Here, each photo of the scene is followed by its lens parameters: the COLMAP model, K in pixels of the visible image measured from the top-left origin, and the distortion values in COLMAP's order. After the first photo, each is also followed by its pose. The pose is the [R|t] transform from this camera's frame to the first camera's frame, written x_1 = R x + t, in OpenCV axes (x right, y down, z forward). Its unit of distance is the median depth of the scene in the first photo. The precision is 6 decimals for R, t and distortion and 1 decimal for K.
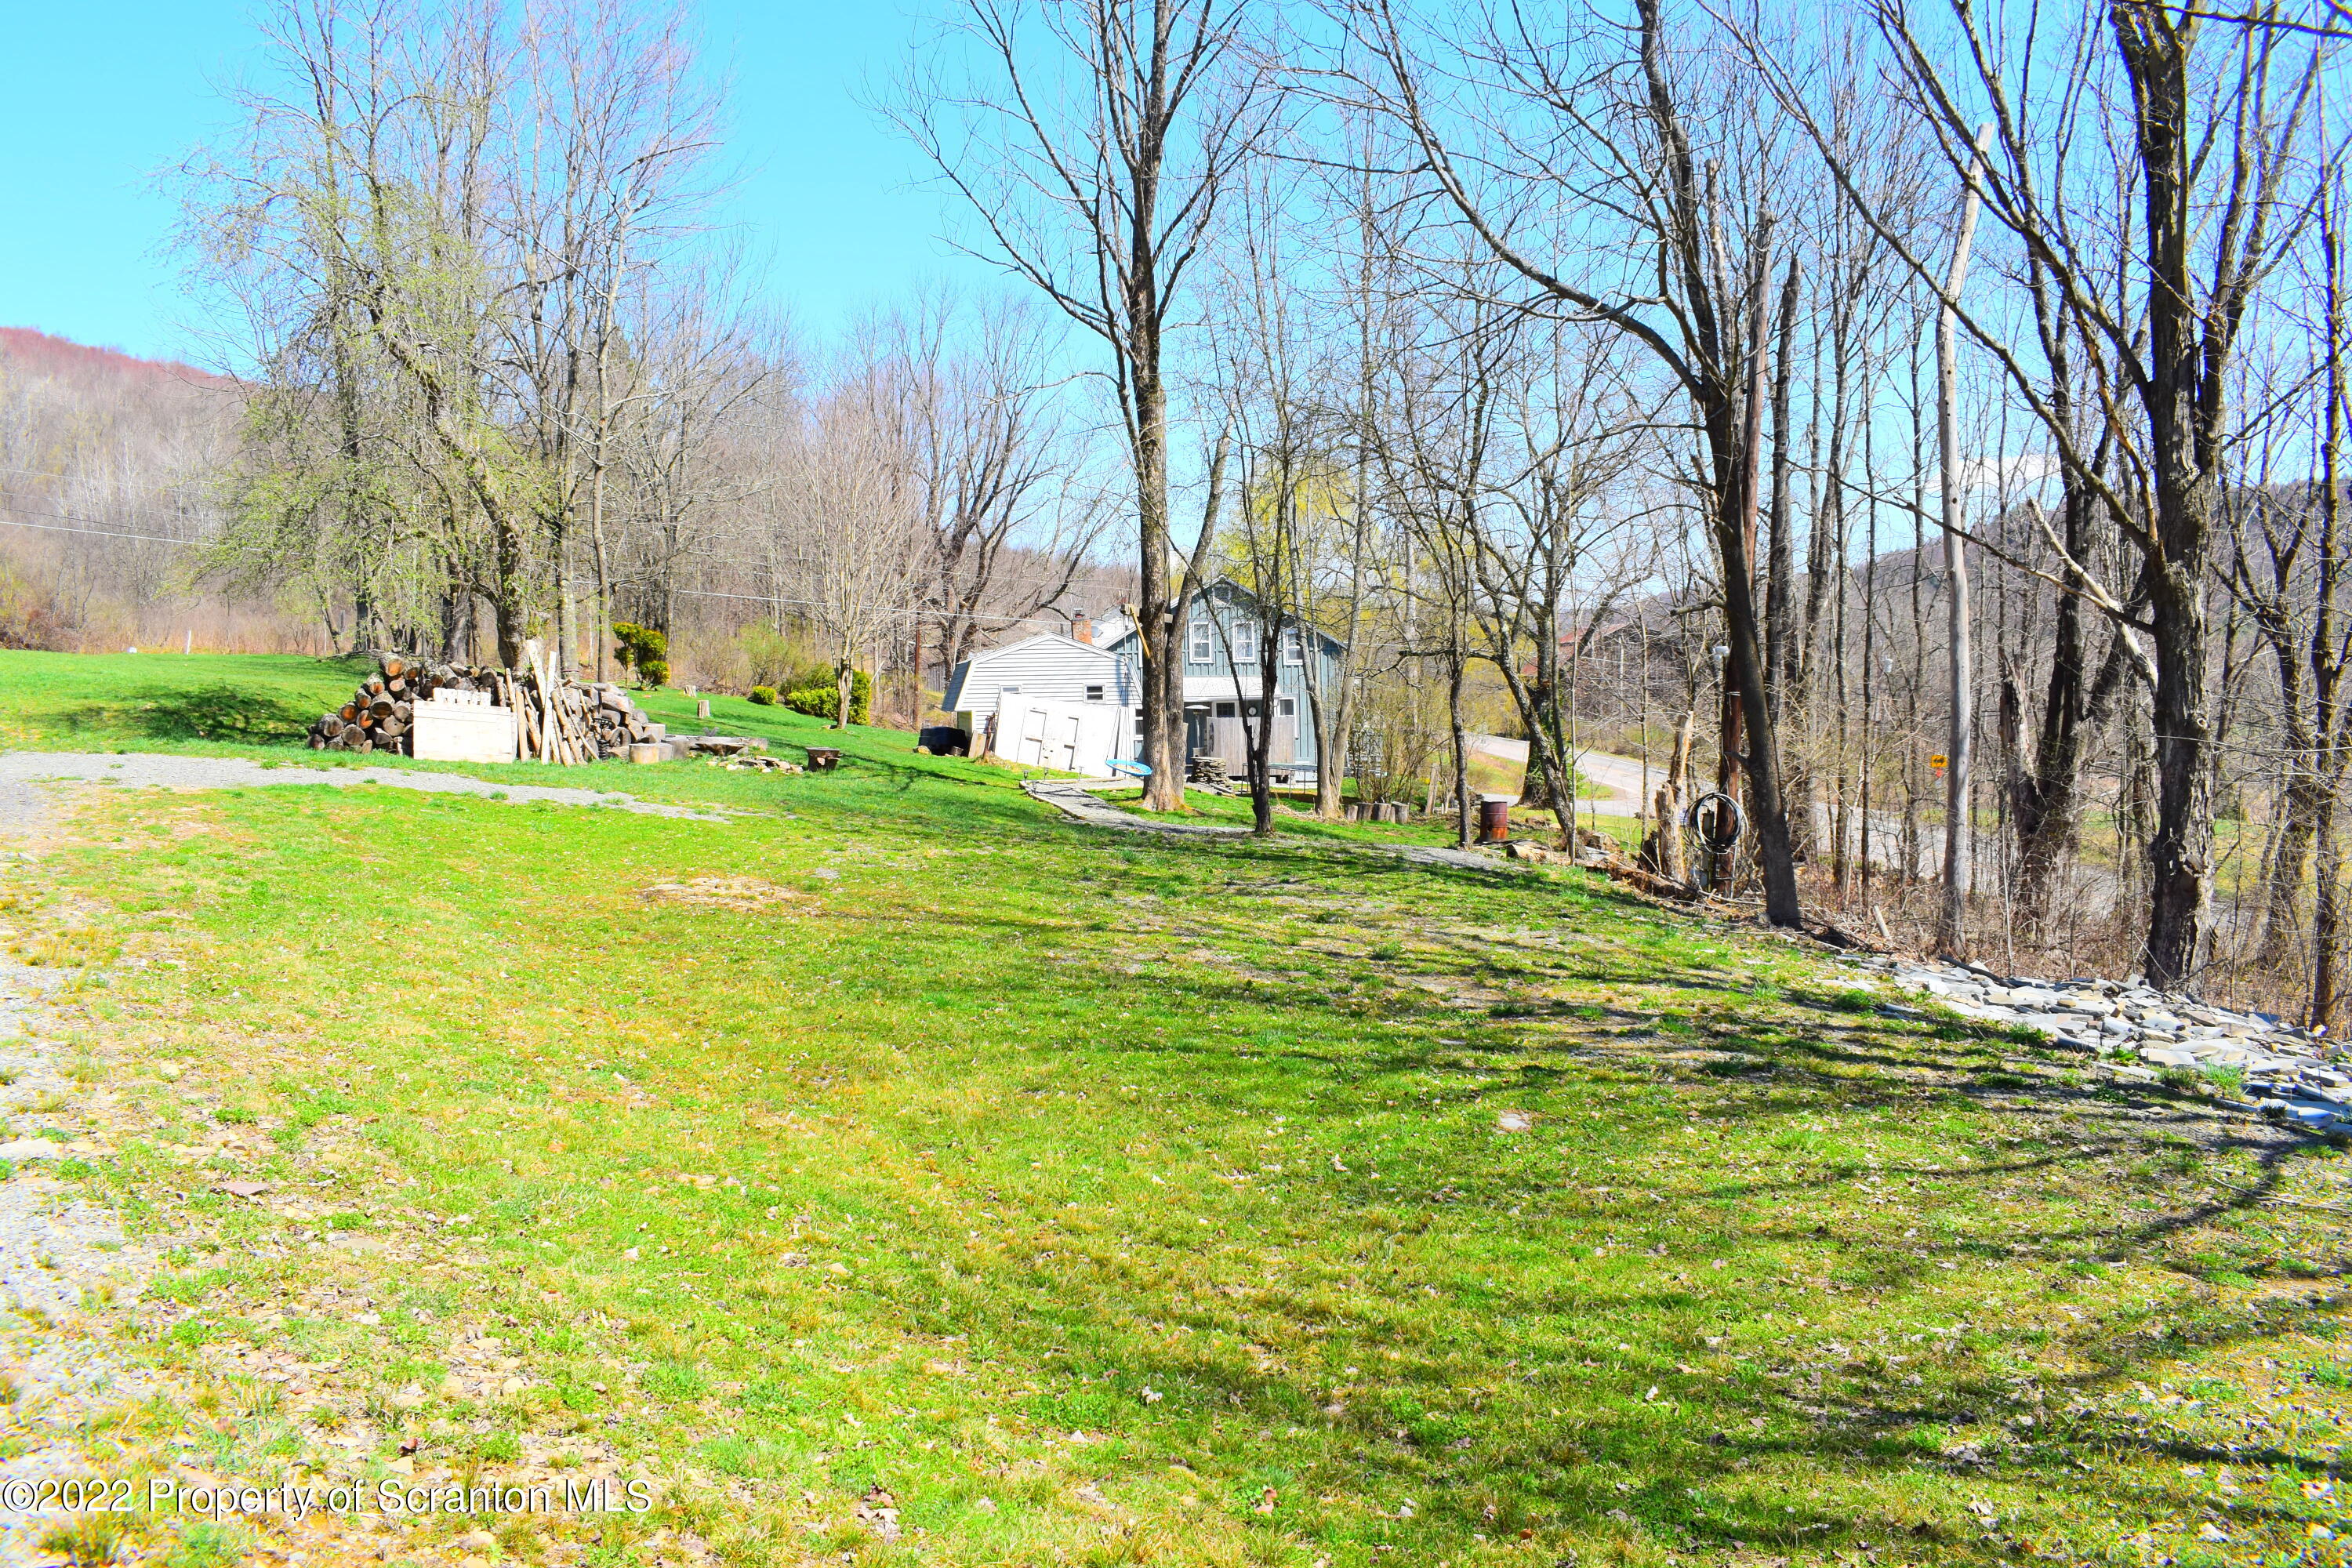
lens RADIAL K [[1871.4, 0, 1177.4], [0, 1871.4, 780.3], [0, 0, 1]] dist [-0.088484, 0.010349]
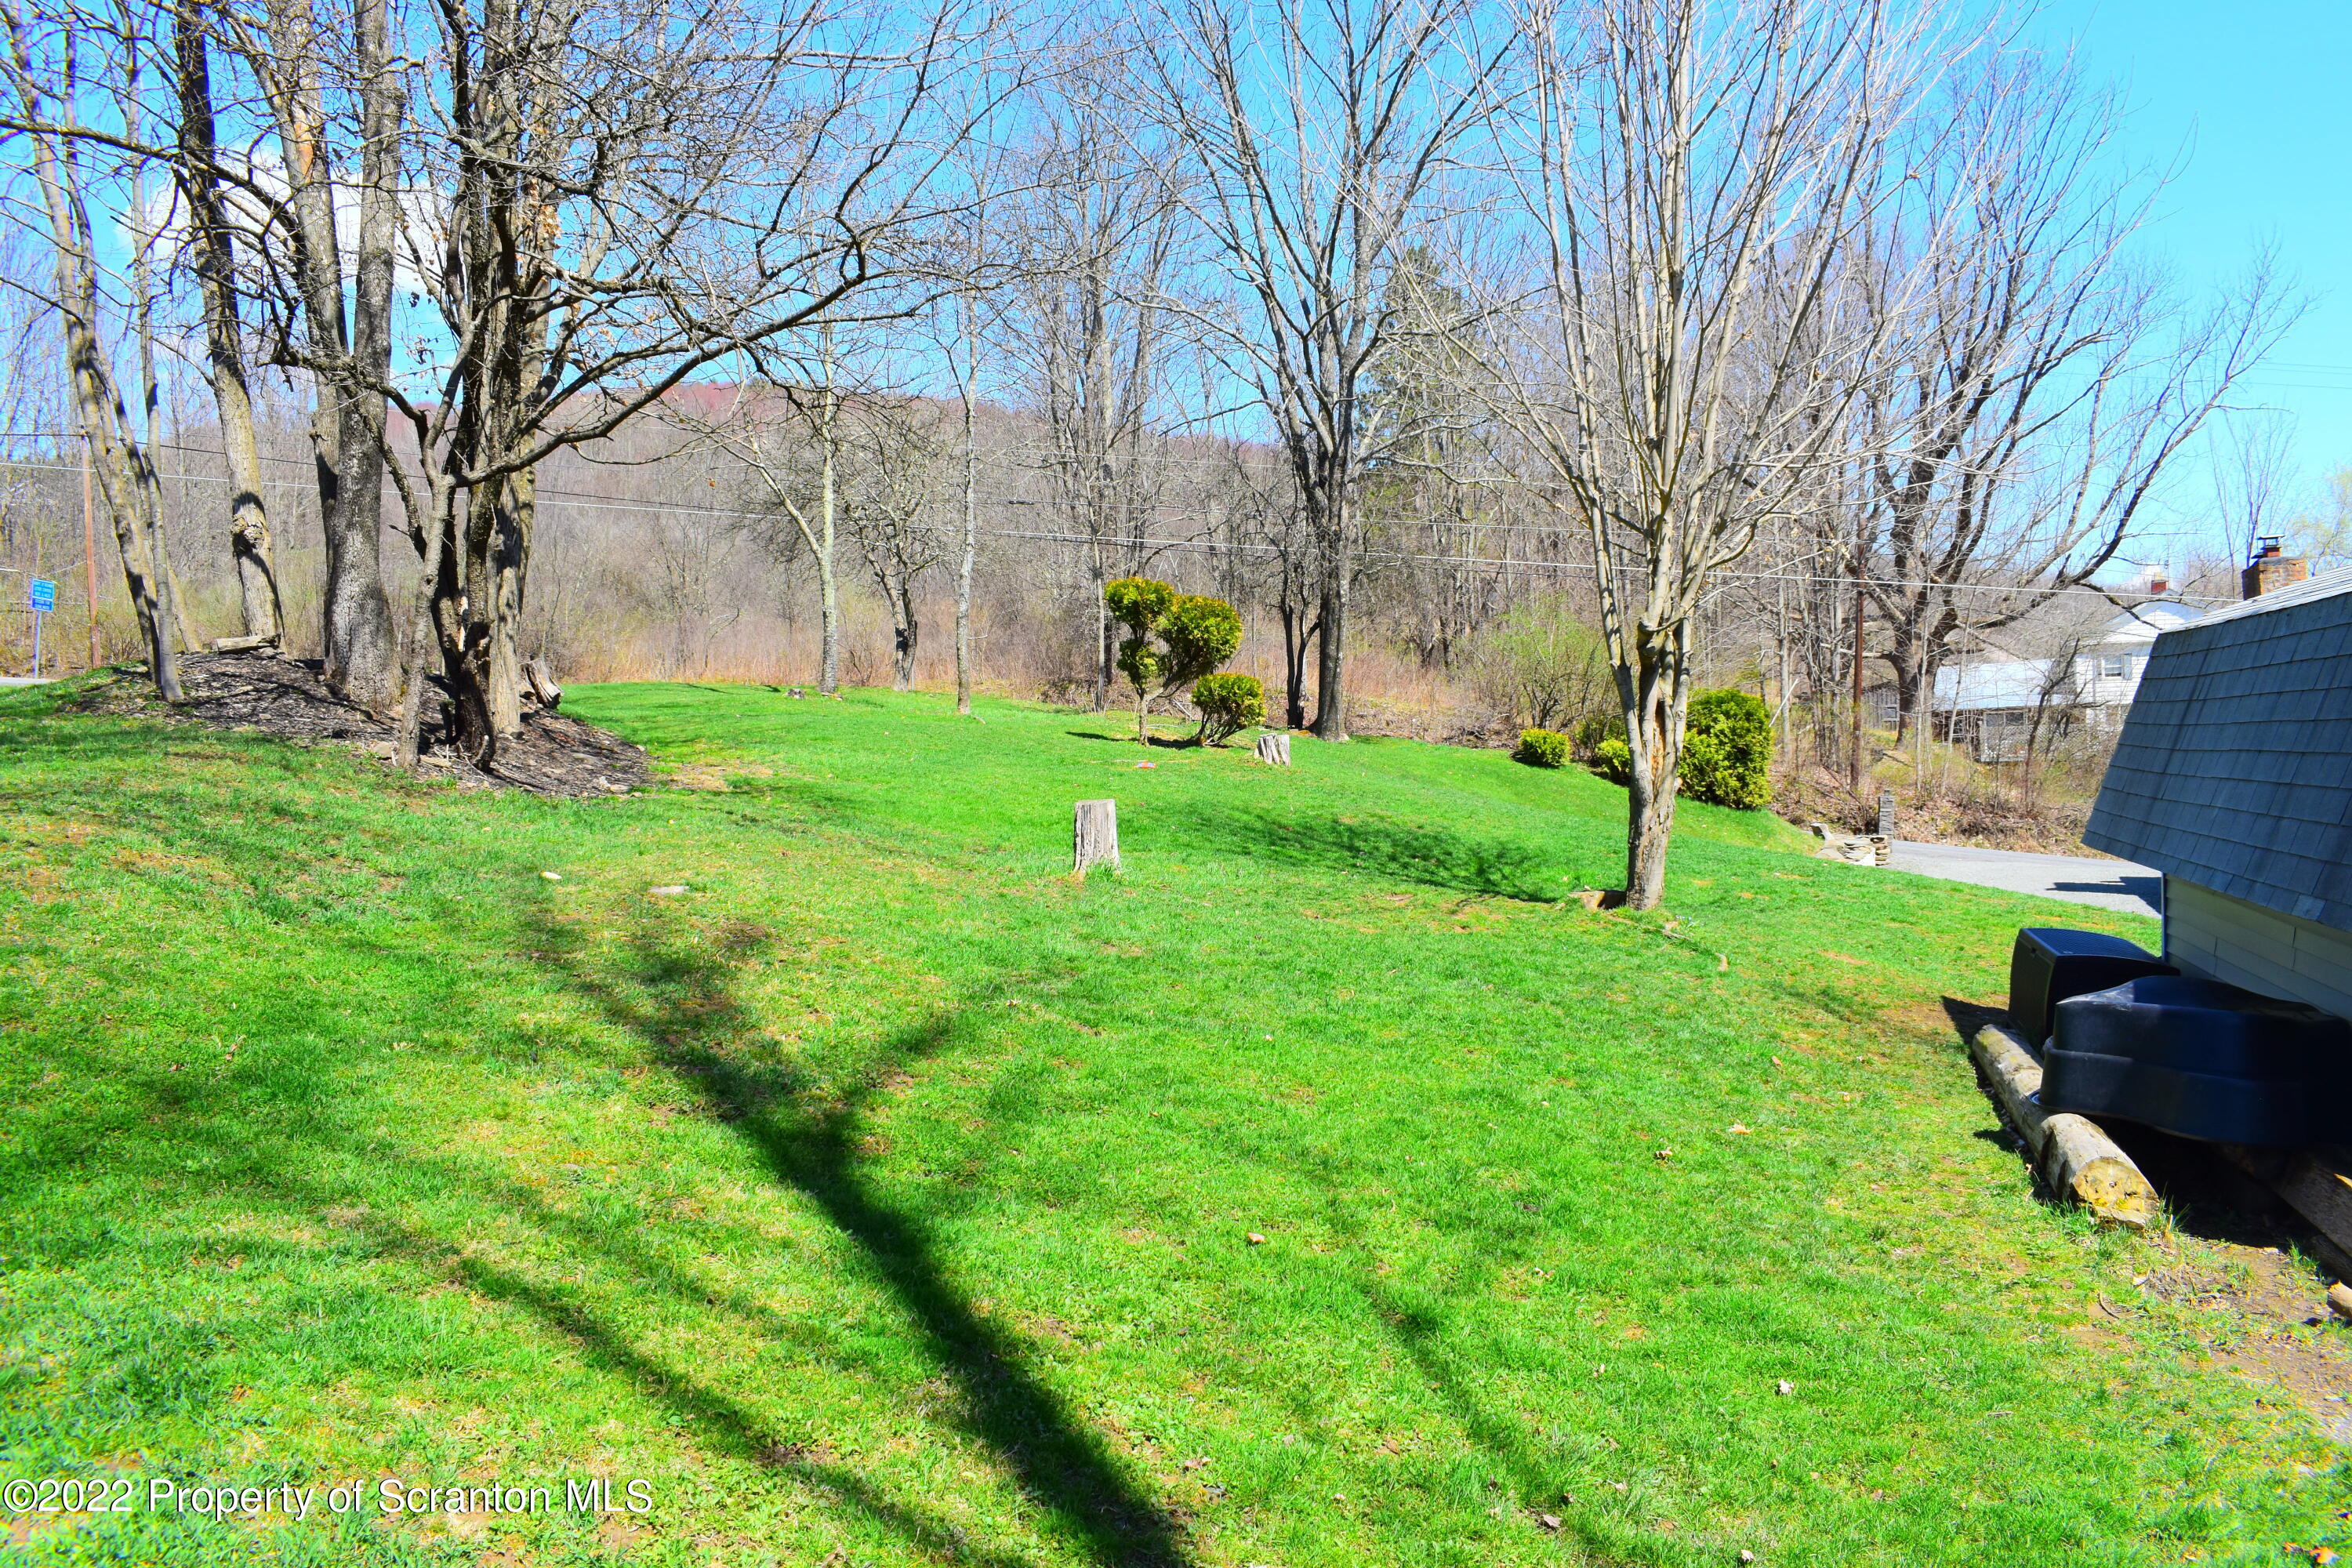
lens RADIAL K [[1871.4, 0, 1177.3], [0, 1871.4, 788.0], [0, 0, 1]] dist [-0.088484, 0.010349]
pose [[0.887337, -0.006735, -0.461073, -0.058917], [-0.000564, 0.999877, -0.015692, -0.019551], [0.461122, 0.014184, 0.887224, 0.373796]]
